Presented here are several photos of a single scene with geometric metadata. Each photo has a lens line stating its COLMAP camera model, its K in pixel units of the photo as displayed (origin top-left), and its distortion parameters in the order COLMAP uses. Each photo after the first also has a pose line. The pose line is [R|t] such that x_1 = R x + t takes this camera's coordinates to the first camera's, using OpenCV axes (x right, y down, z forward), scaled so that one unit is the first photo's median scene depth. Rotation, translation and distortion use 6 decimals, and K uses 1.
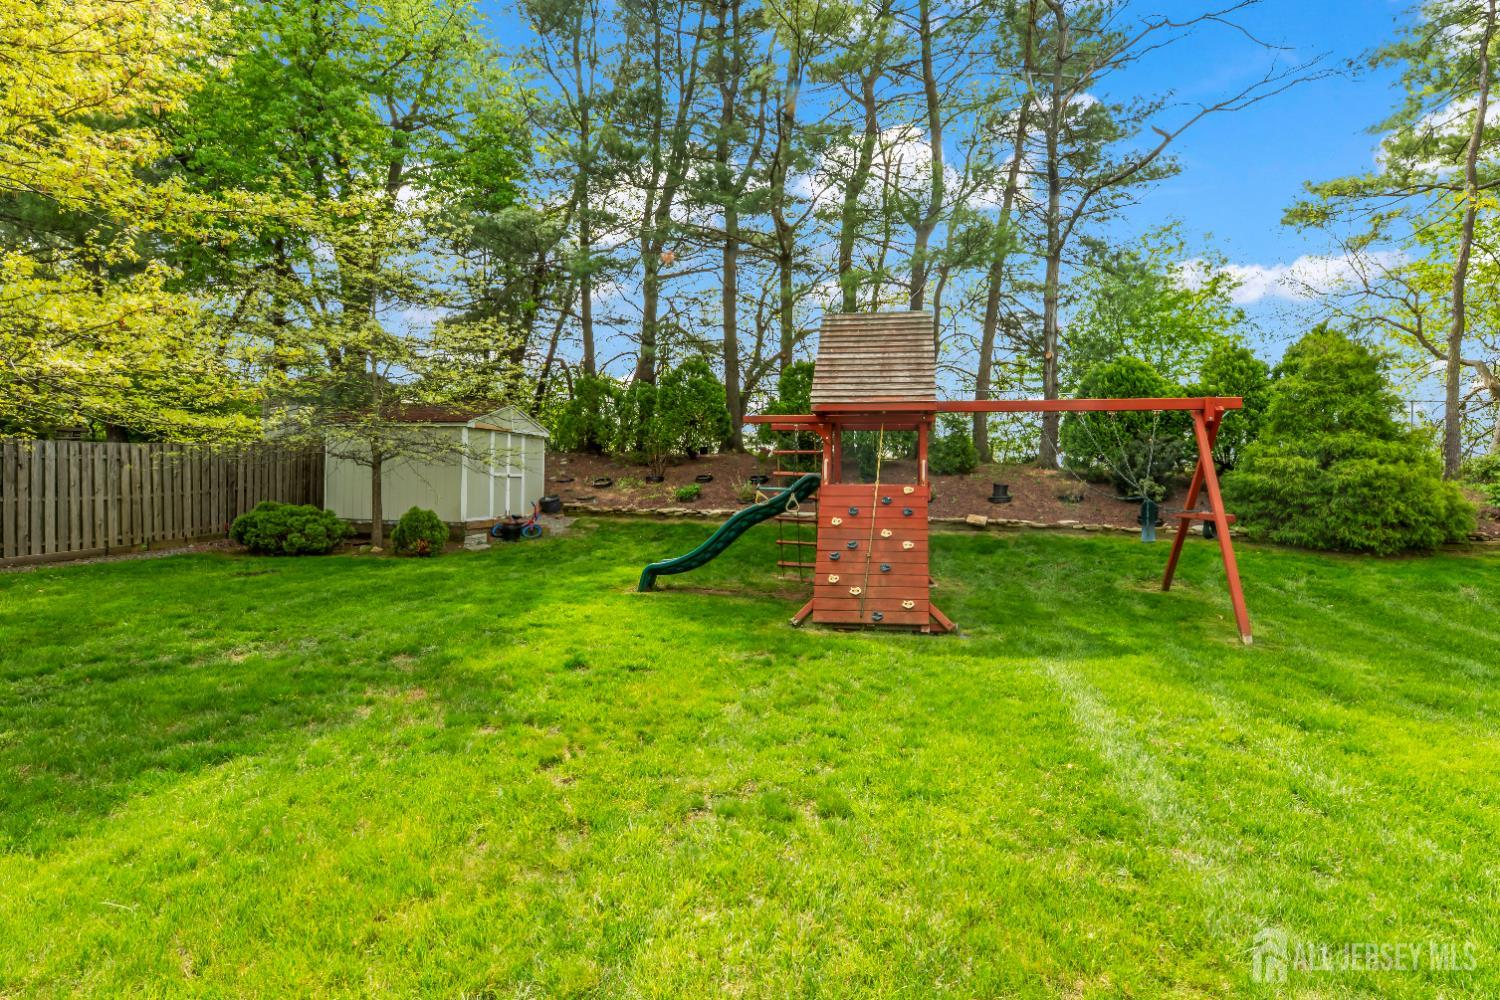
lens RADIAL K [[765.9, 0, 756.3], [0, 765.9, 485.9], [0, 0, 1]] dist [0.002392, -0.002963]
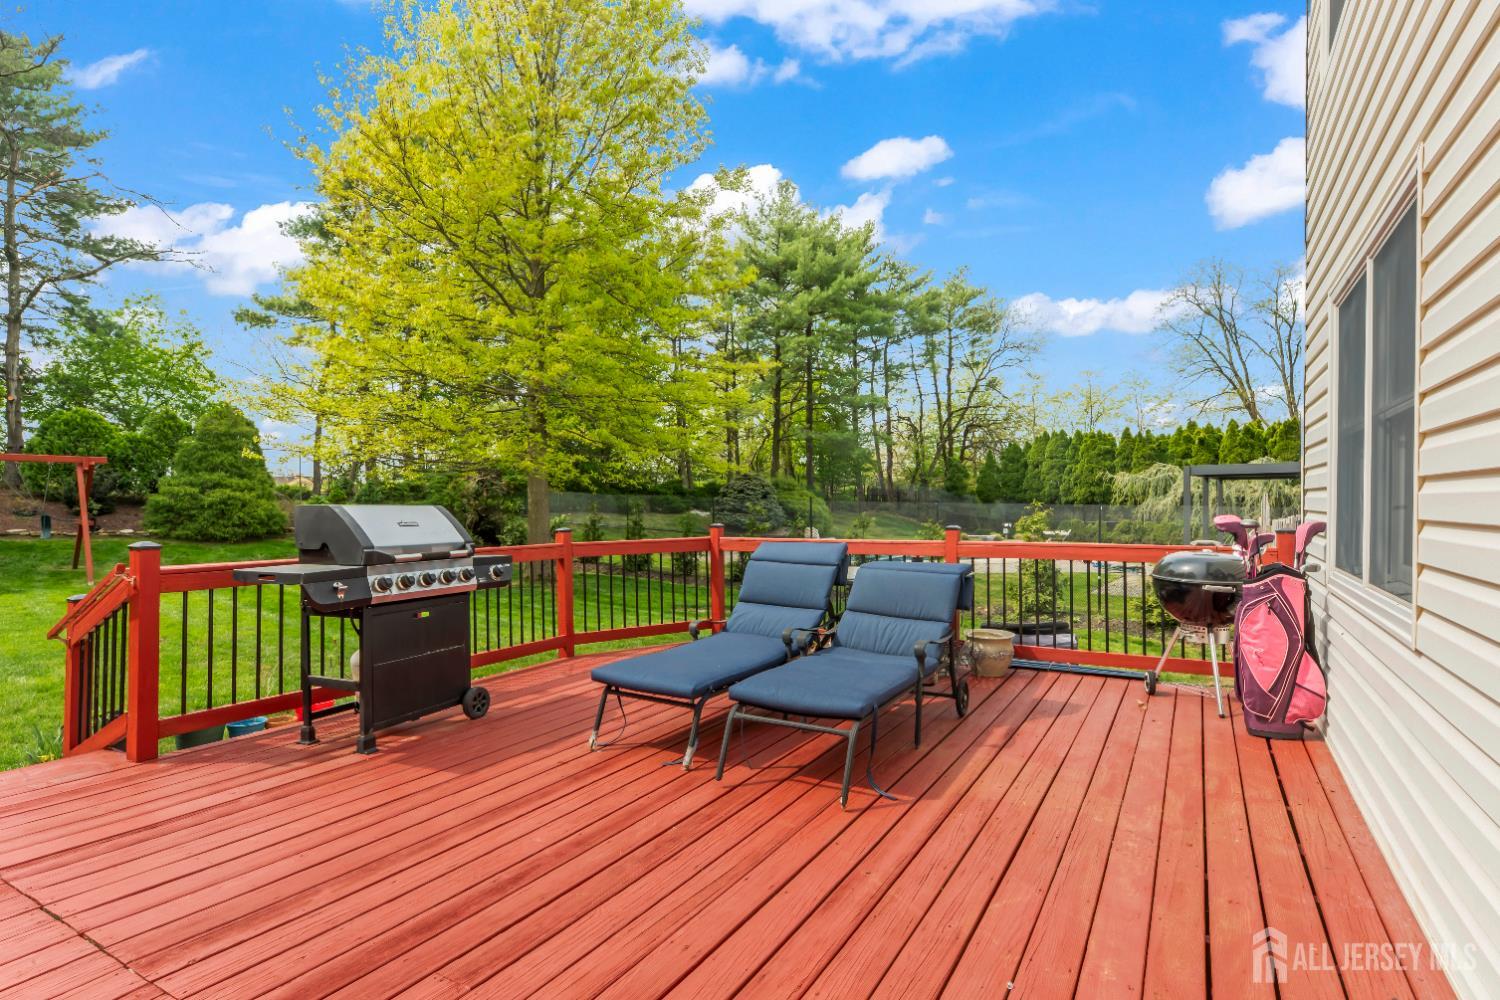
lens RADIAL K [[765.9, 0, 759.9], [0, 765.9, 505.9], [0, 0, 1]] dist [0.002392, -0.002963]
pose [[0.483095, -0.008969, 0.875522, -0.144778], [-0.003060, 0.999924, 0.011932, -0.017078], [-0.875563, -0.008444, 0.483031, -0.818353]]
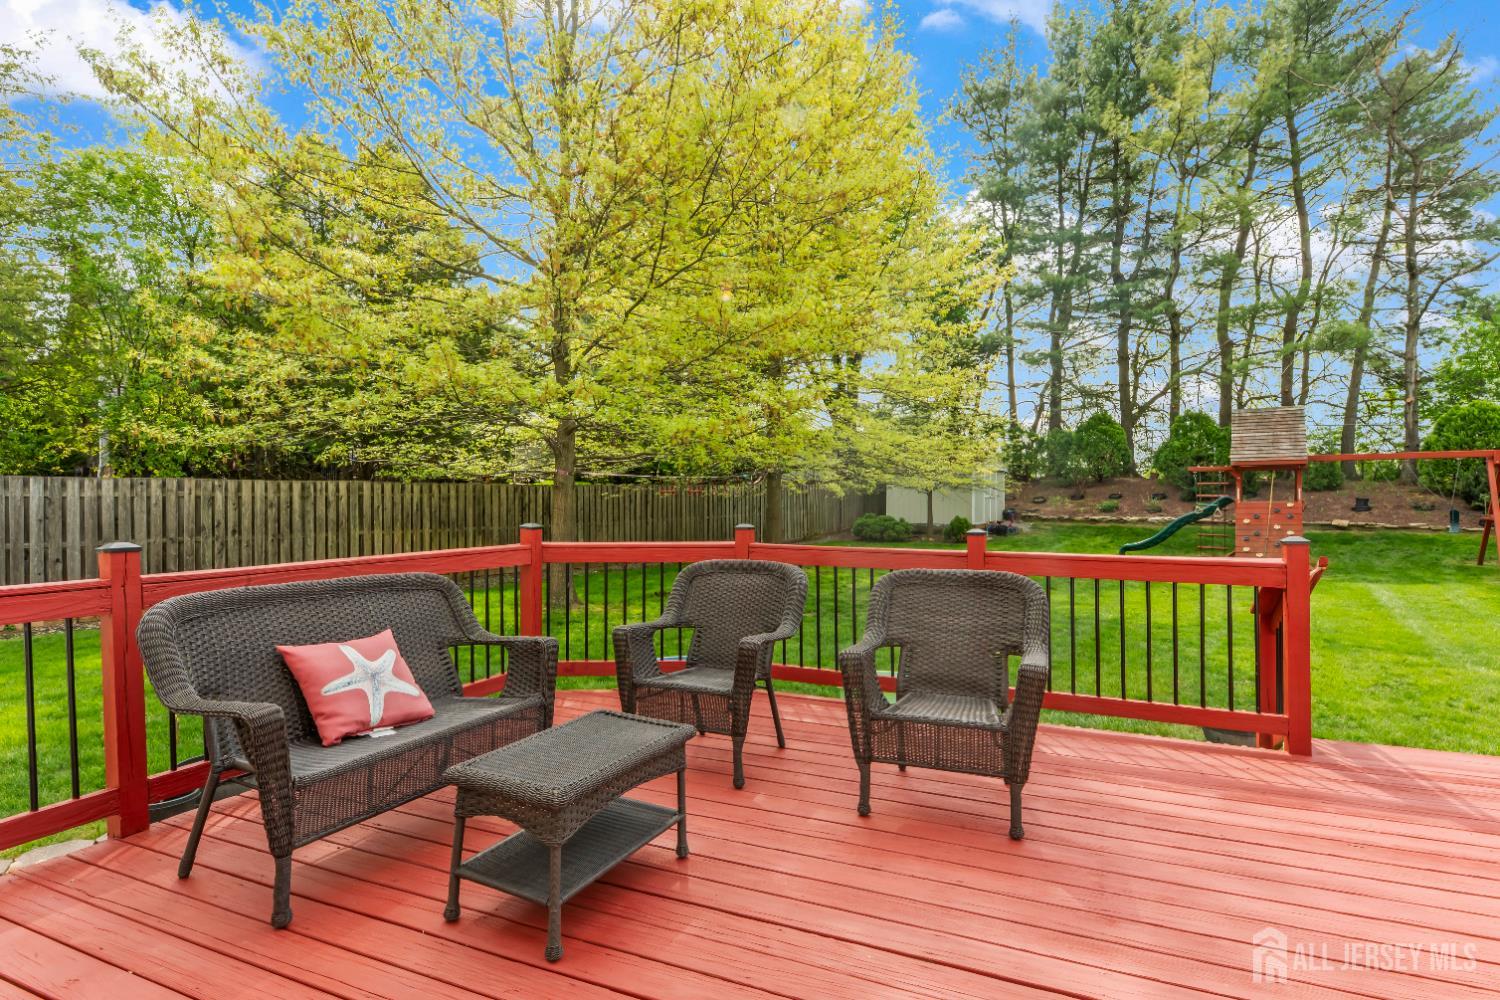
lens RADIAL K [[765.9, 0, 750.9], [0, 765.9, 510.9], [0, 0, 1]] dist [0.002392, -0.002963]
pose [[0.923898, -0.006927, -0.382577, -0.201362], [0.013667, 0.999796, 0.014902, -0.016855], [0.382395, -0.018997, 0.923804, -0.817692]]
